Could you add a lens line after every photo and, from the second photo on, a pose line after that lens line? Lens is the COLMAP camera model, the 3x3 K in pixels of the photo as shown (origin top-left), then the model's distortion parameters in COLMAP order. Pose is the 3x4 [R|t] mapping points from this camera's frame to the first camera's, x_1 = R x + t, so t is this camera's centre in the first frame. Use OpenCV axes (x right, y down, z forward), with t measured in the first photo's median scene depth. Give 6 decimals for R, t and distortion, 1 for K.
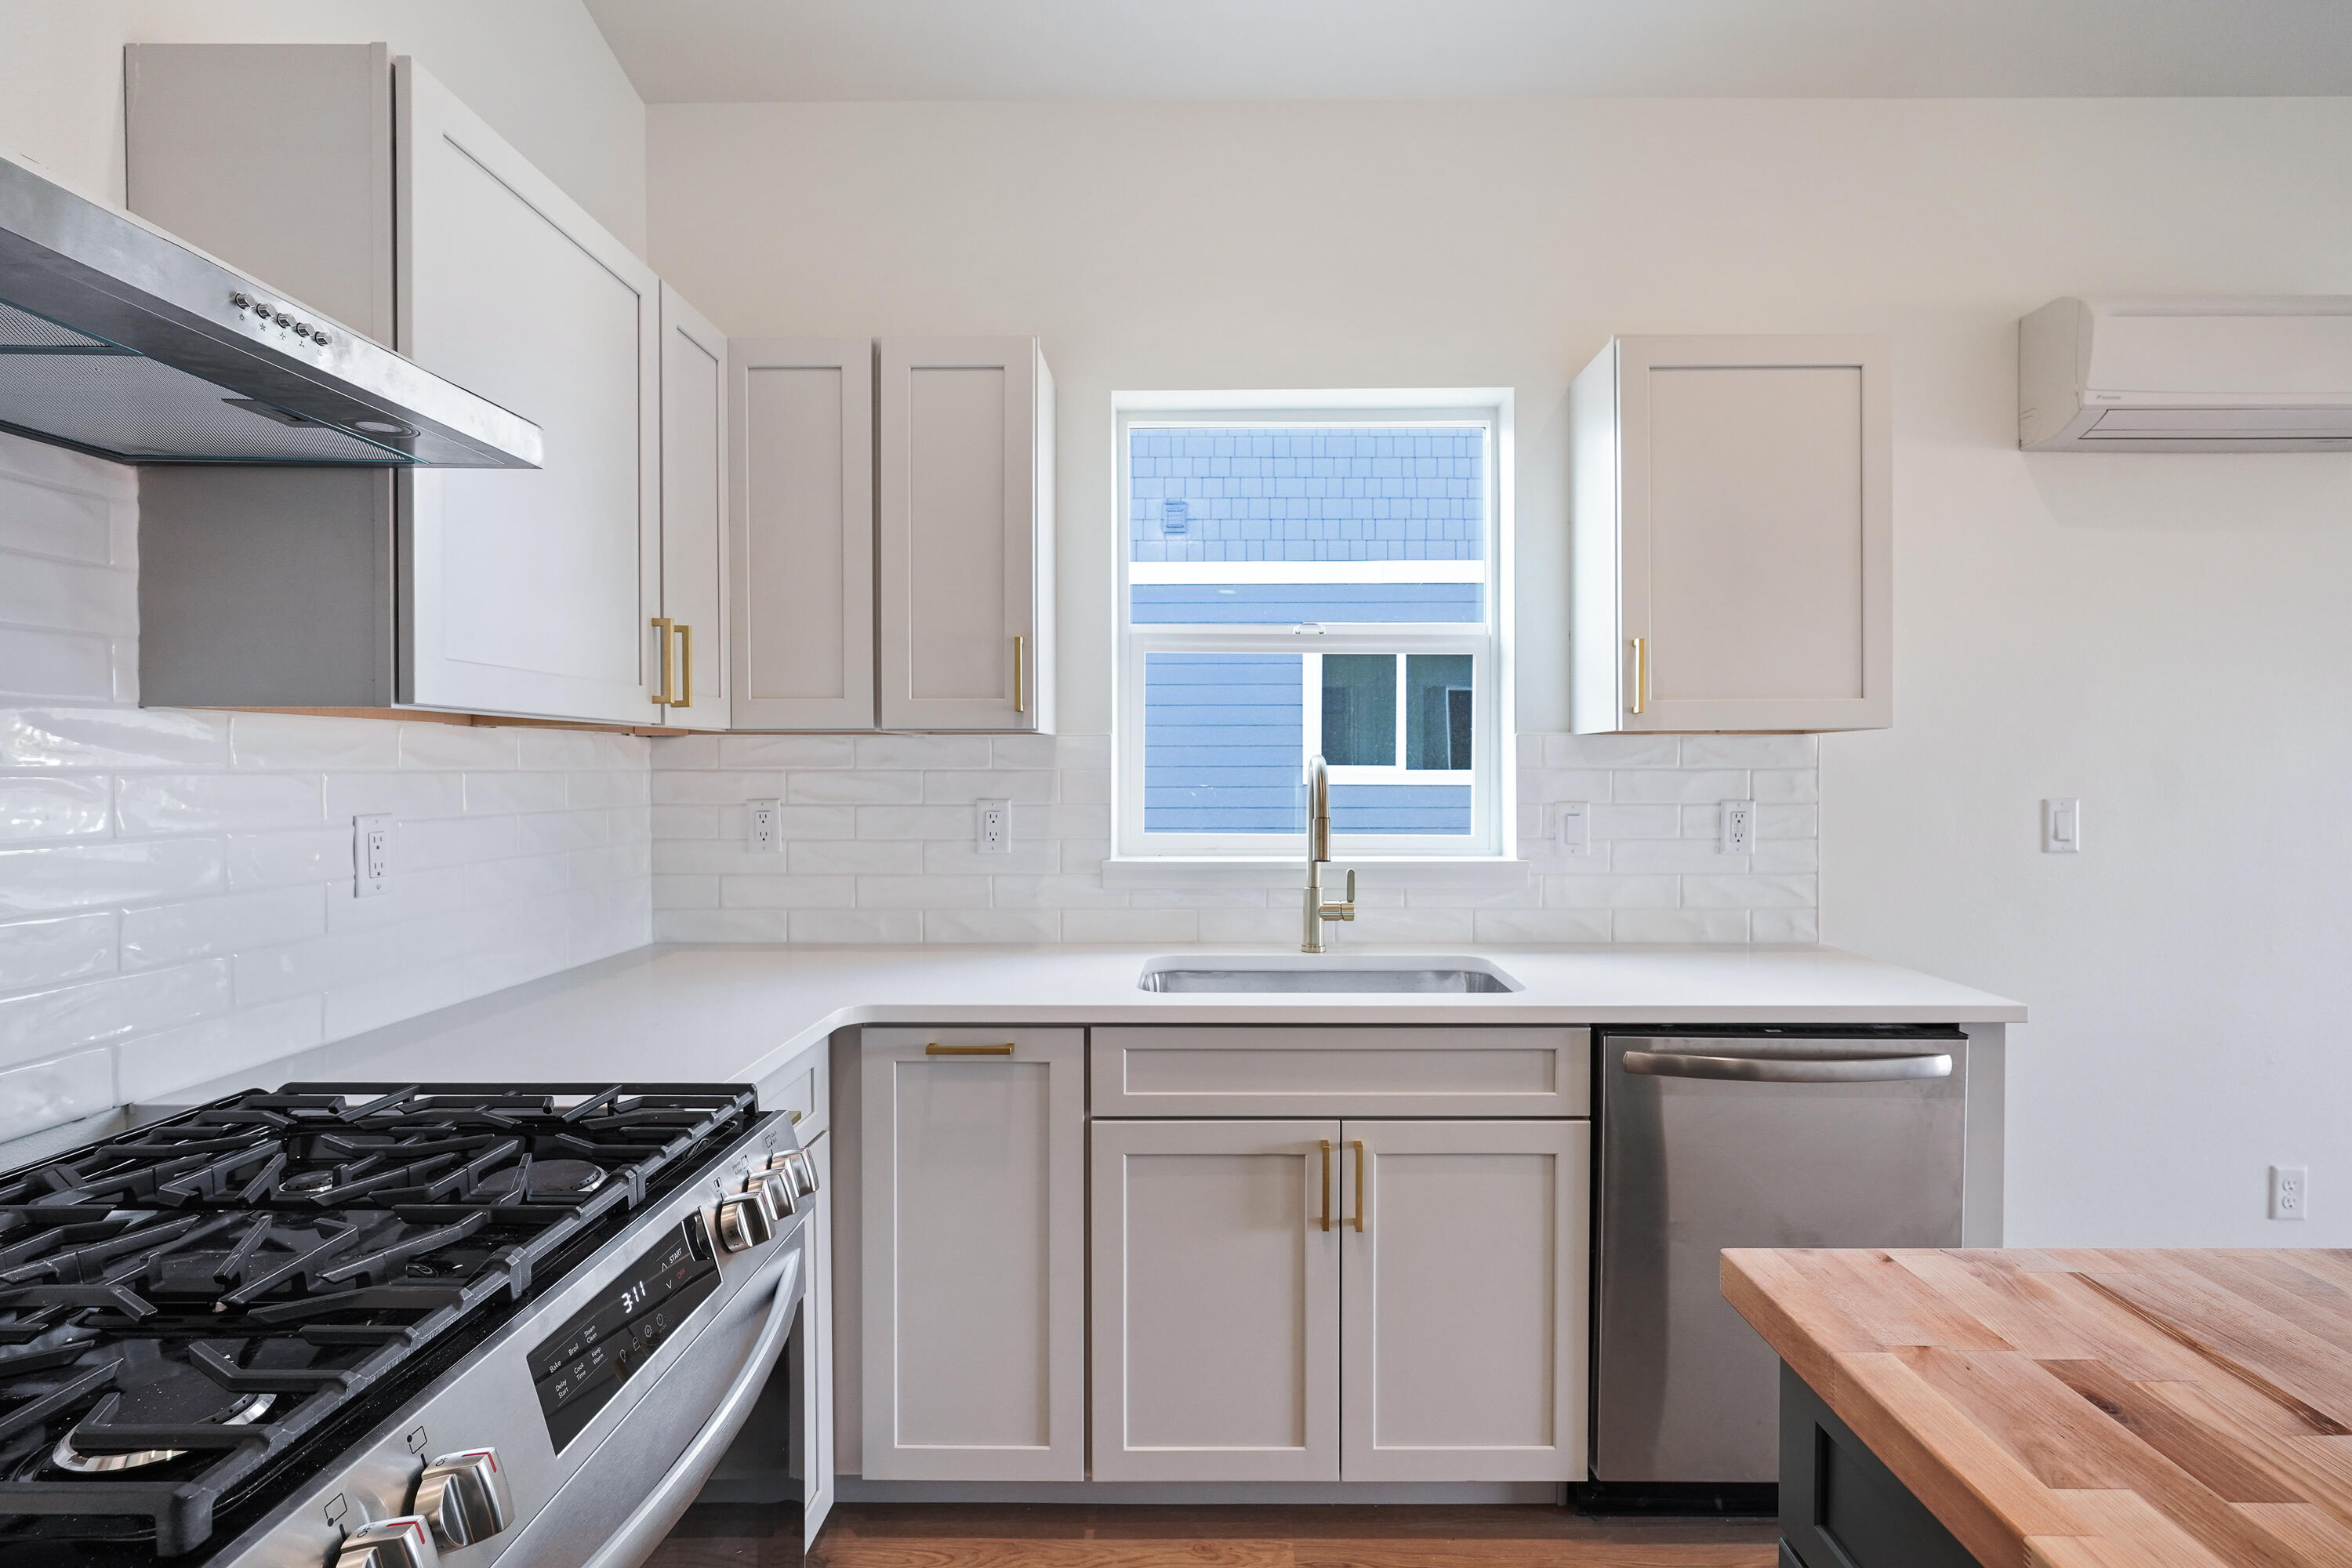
lens RADIAL K [[1150.1, 0, 1218.5], [0, 1150.1, 780.9], [0, 0, 1]] dist [-0.004931, -0.000065]
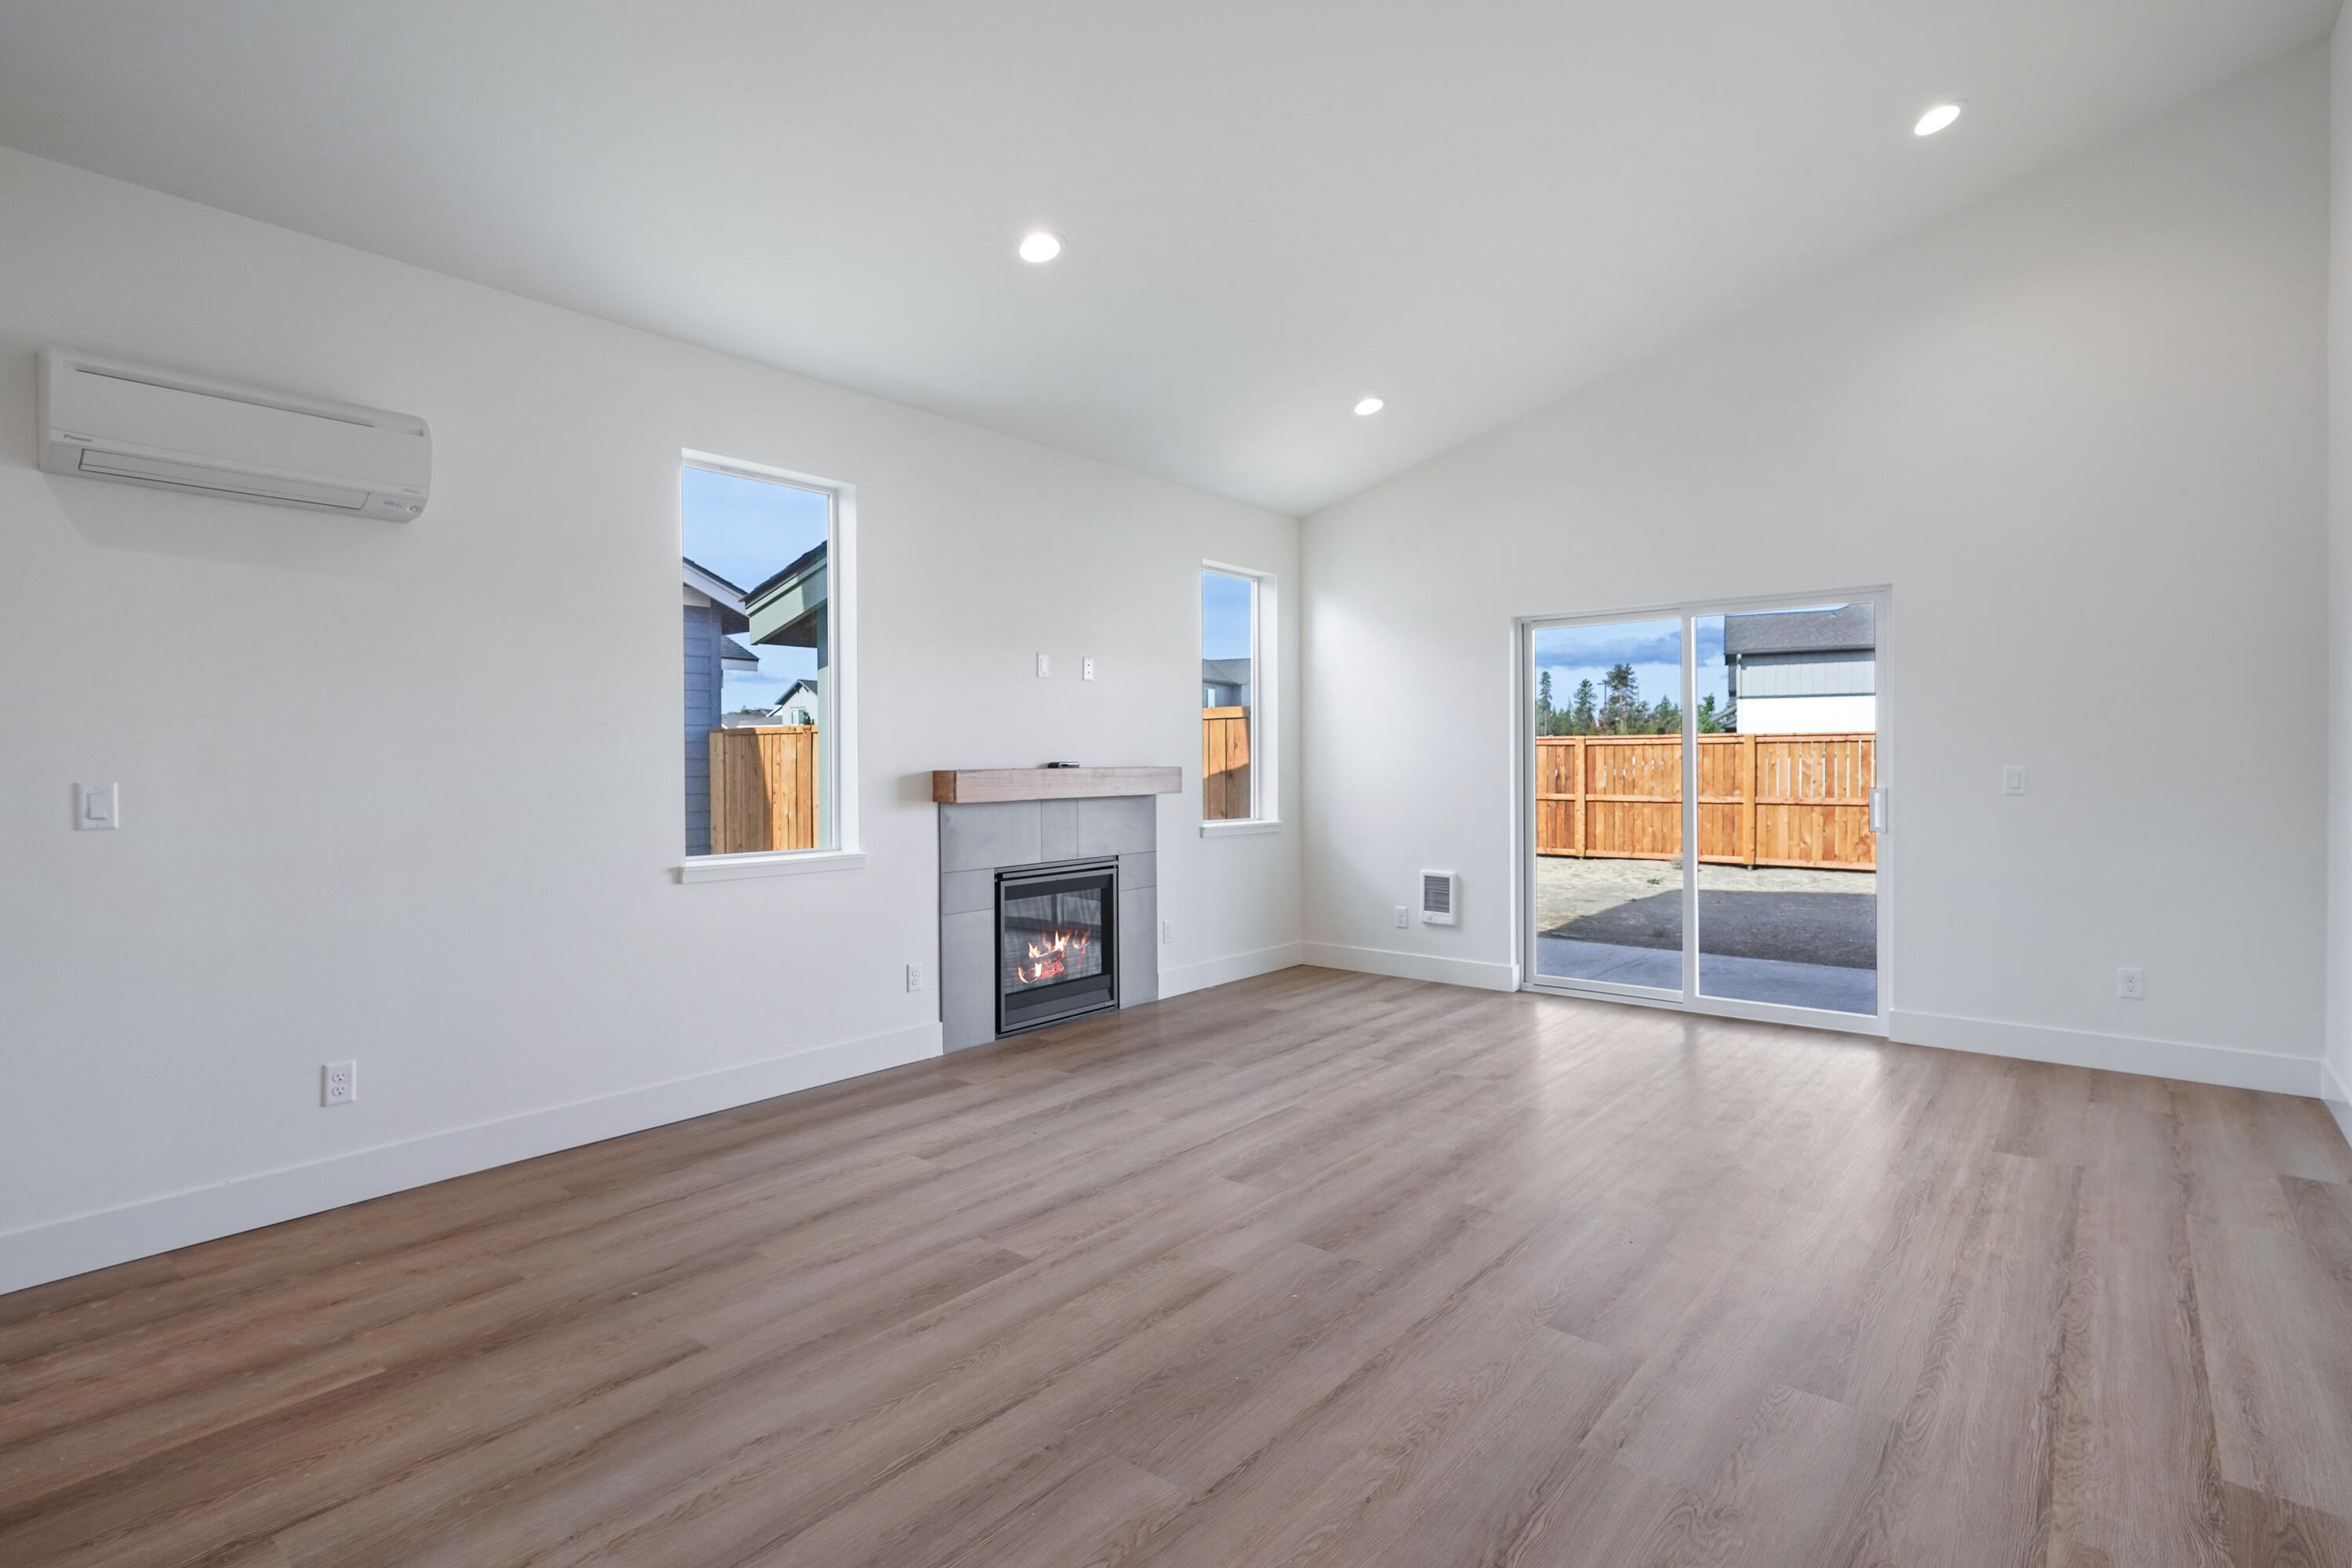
lens RADIAL K [[1177.1, 0, 1173.9], [0, 1177.1, 754.7], [0, 0, 1]] dist [0.007356, 0.001996]
pose [[0.621596, 0.002060, 0.783335, 0.533418], [0.015310, 0.999774, -0.014778, 0.023948], [-0.783188, 0.021178, 0.621424, -0.636159]]
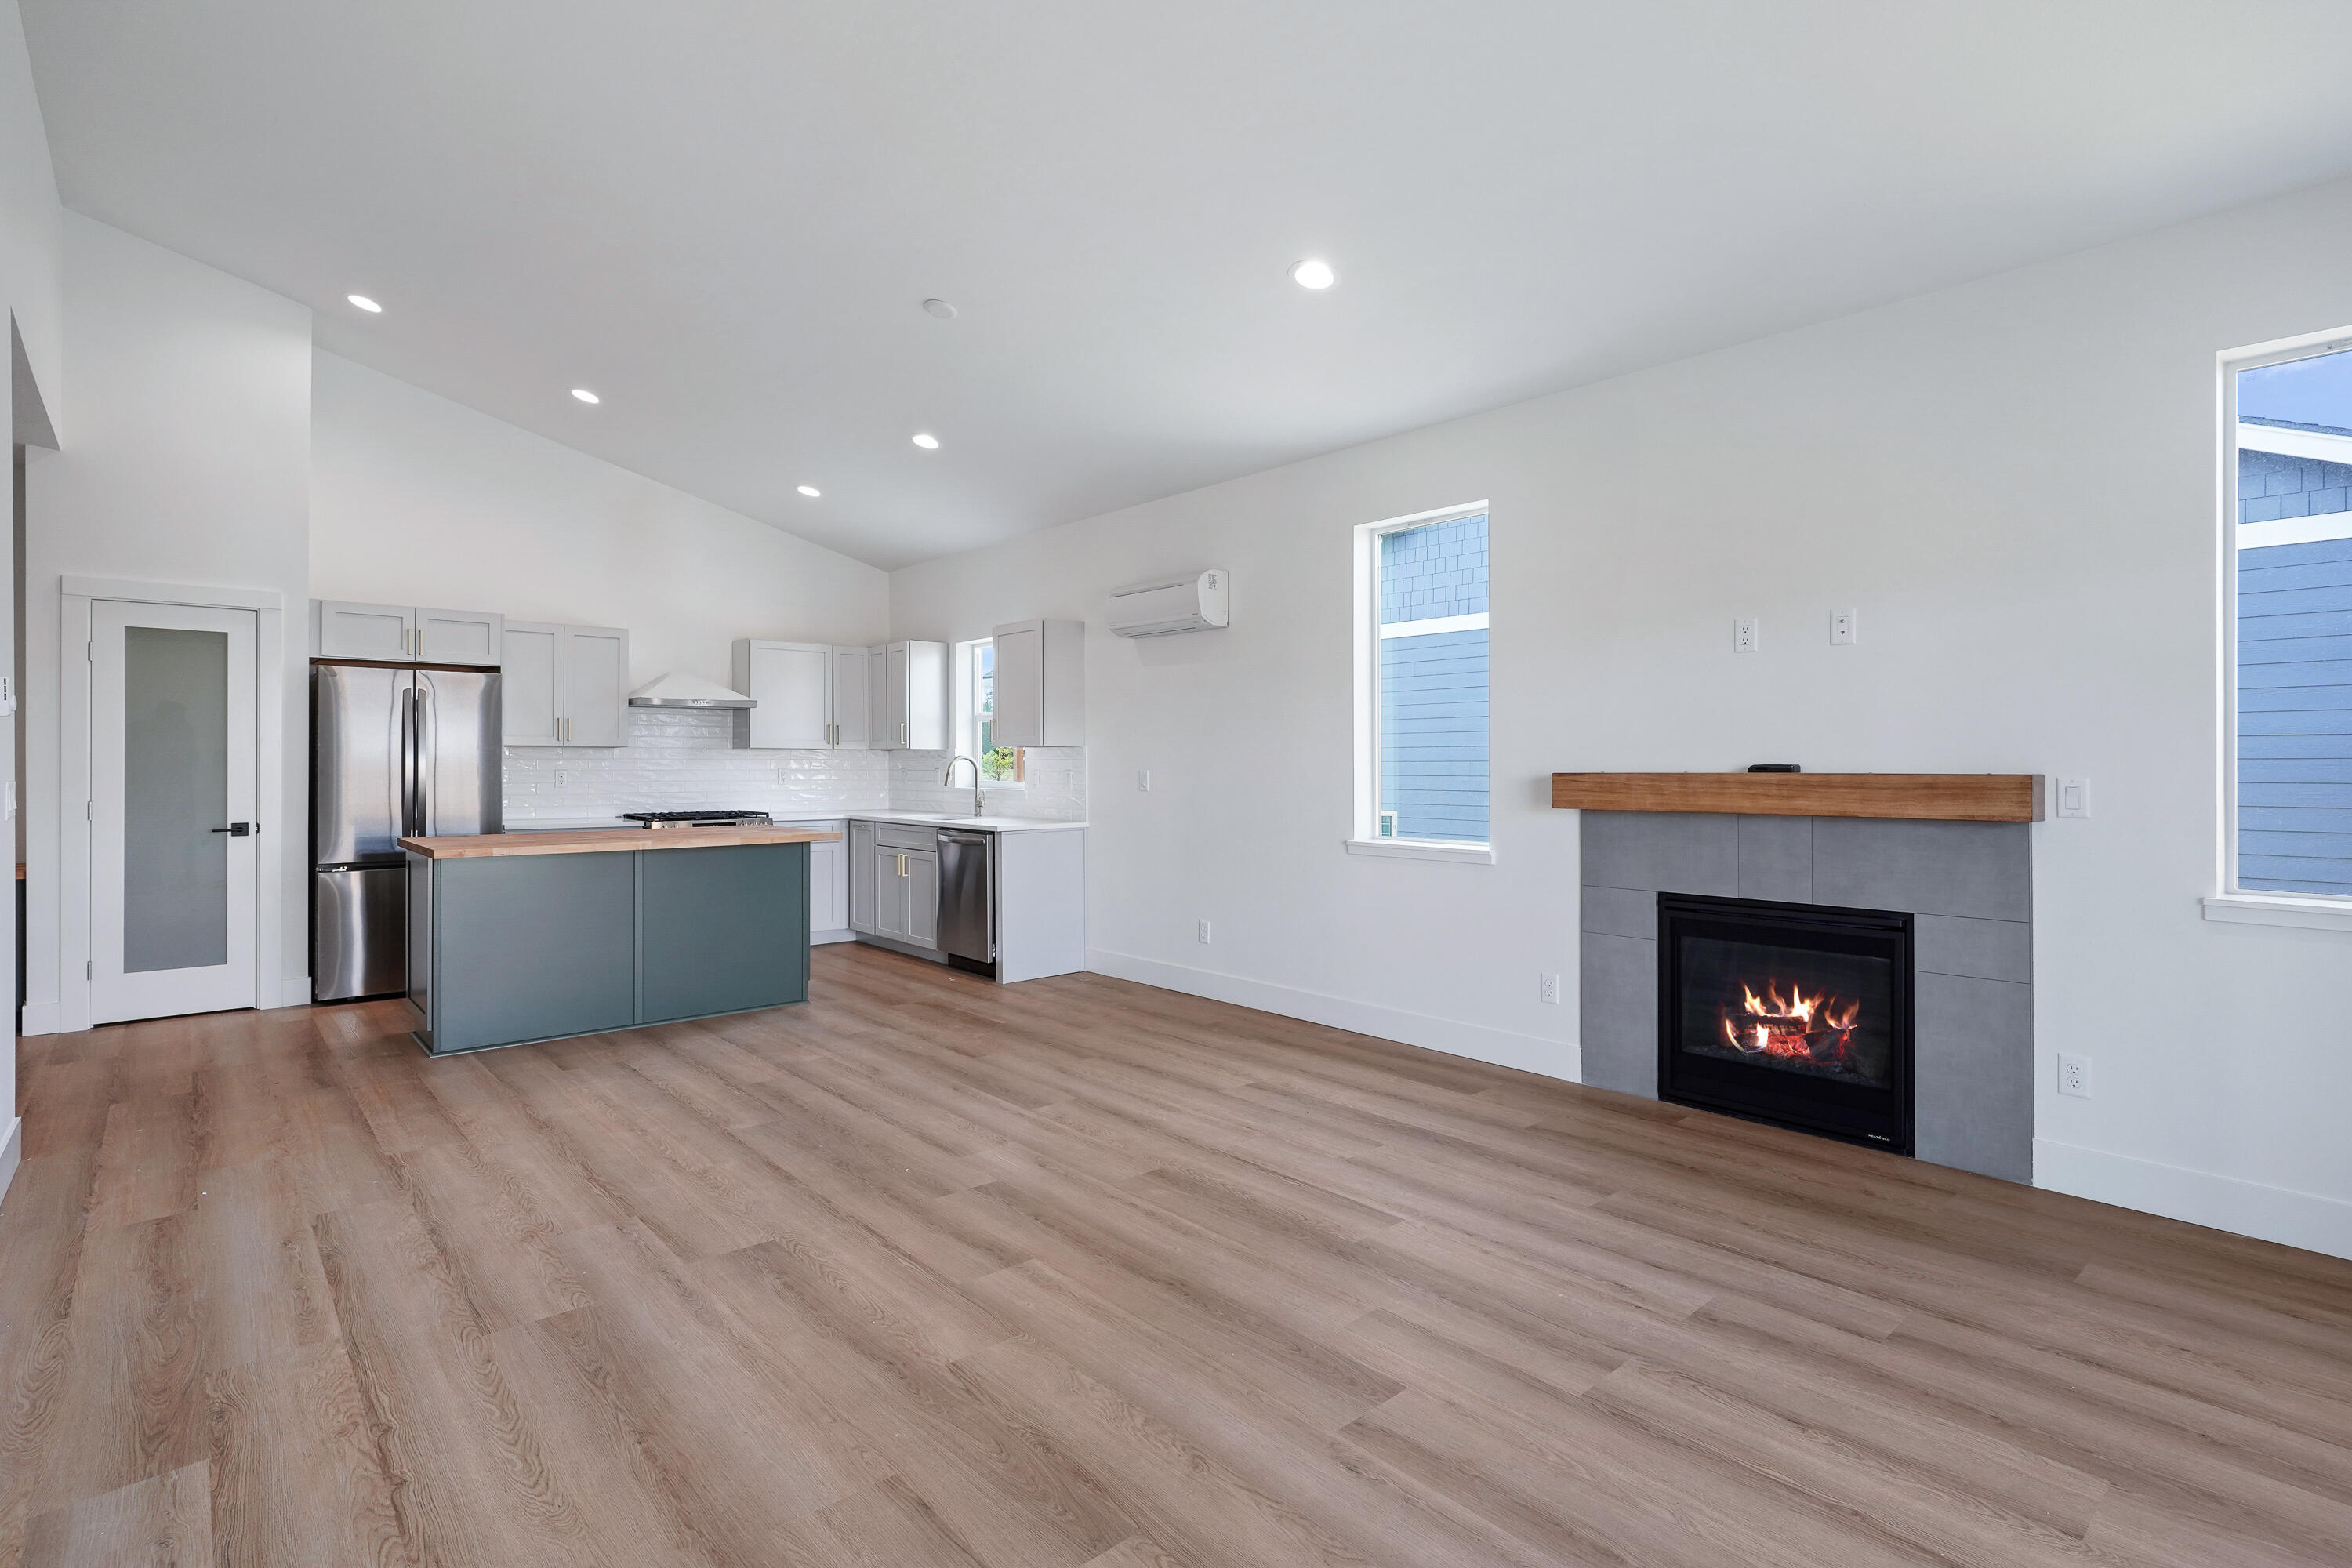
lens RADIAL K [[1127.8, 0, 1176.5], [0, 1127.8, 760.0], [0, 0, 1]] dist [-0.010401, 0.011232]
pose [[0.669444, -0.000950, -0.742862, 2.958710], [-0.011408, 0.999868, -0.011559, 0.023069], [0.742775, 0.016212, 0.669345, -0.727094]]
